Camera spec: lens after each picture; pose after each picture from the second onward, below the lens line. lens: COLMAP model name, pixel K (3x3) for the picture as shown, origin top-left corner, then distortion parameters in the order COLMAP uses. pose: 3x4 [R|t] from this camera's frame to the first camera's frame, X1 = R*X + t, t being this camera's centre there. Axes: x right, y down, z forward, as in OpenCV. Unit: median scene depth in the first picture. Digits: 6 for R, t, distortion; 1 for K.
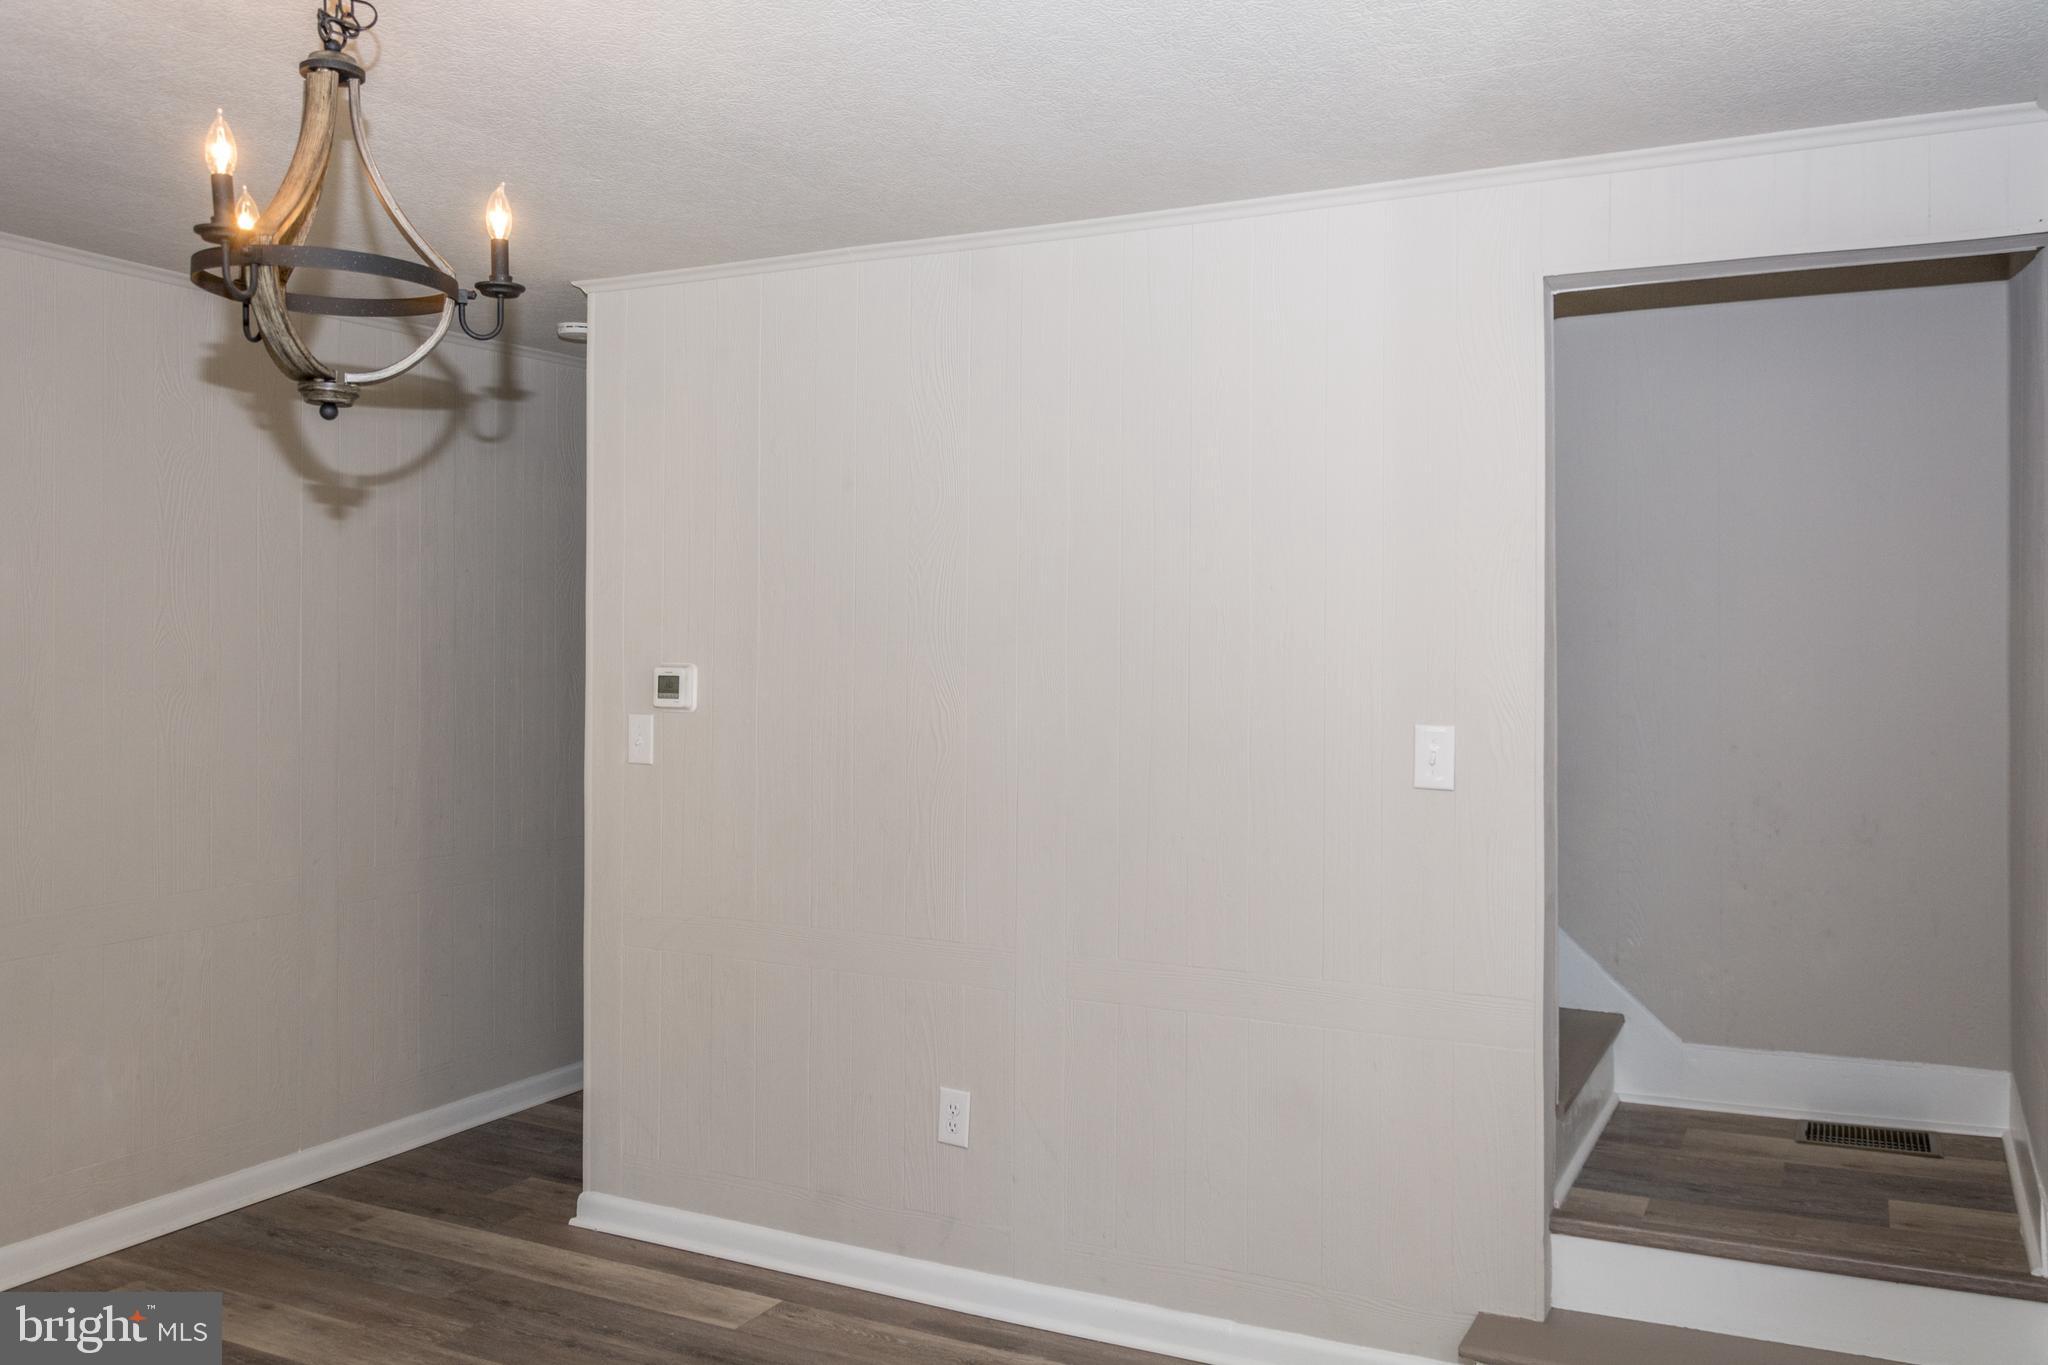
lens RADIAL K [[1572.0, 0, 1024.0], [0, 1572.0, 682.5], [0, 0, 1]] dist [-0.005479, 0.001709]
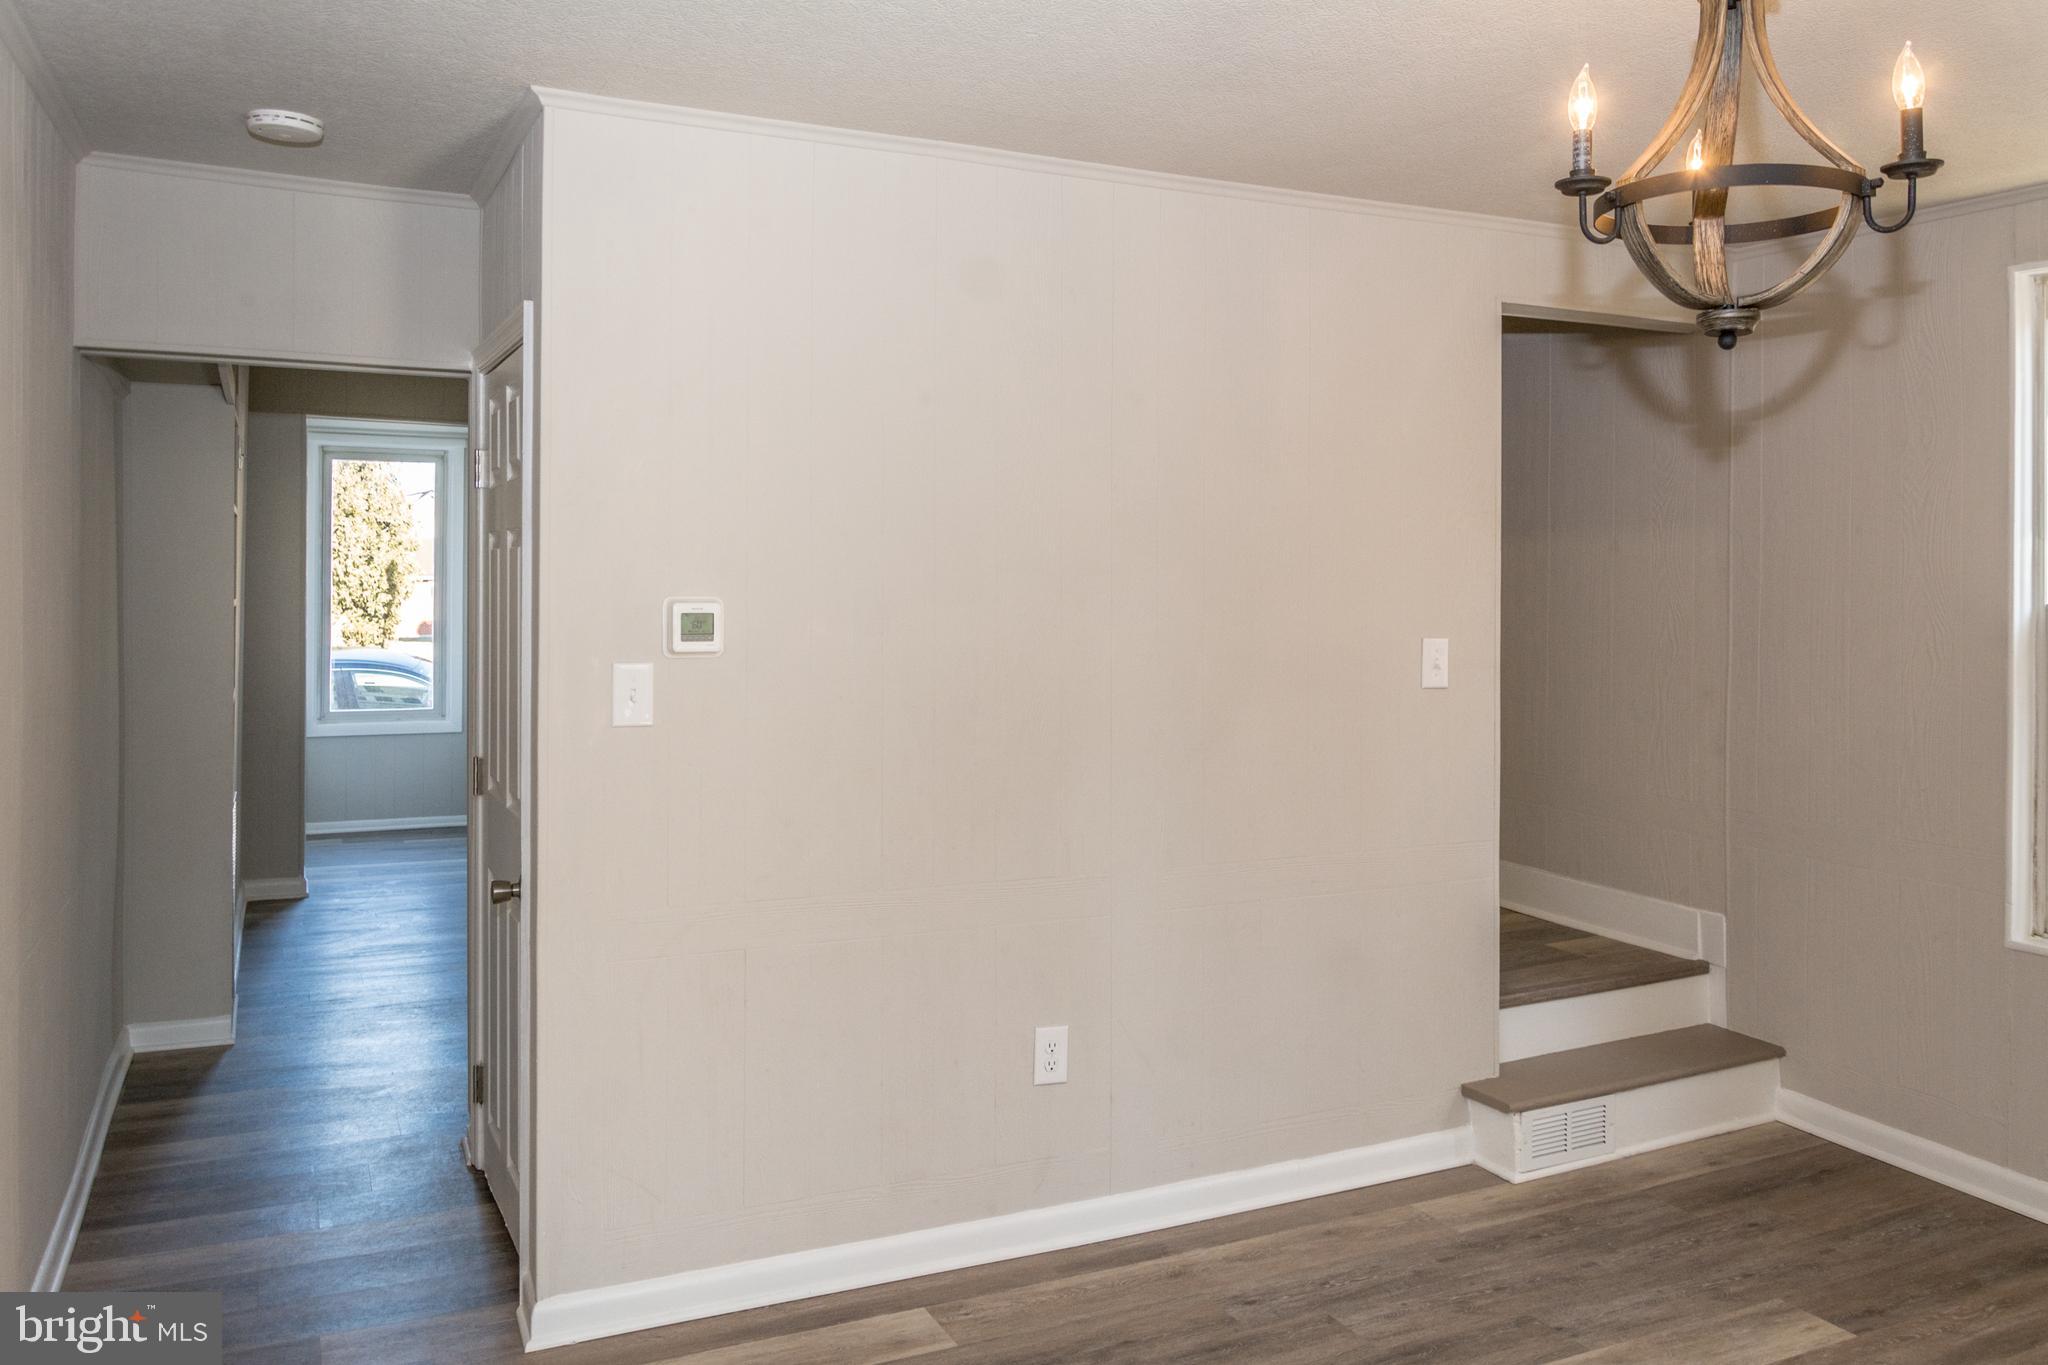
lens RADIAL K [[1549.6, 0, 1027.6], [0, 1549.6, 613.0], [0, 0, 1]] dist [-0.007260, -0.002066]
pose [[0.627432, -0.019448, 0.778429, -0.835591], [0.016904, 0.999793, 0.011354, -0.011867], [-0.778488, 0.006035, 0.627631, 0.418208]]
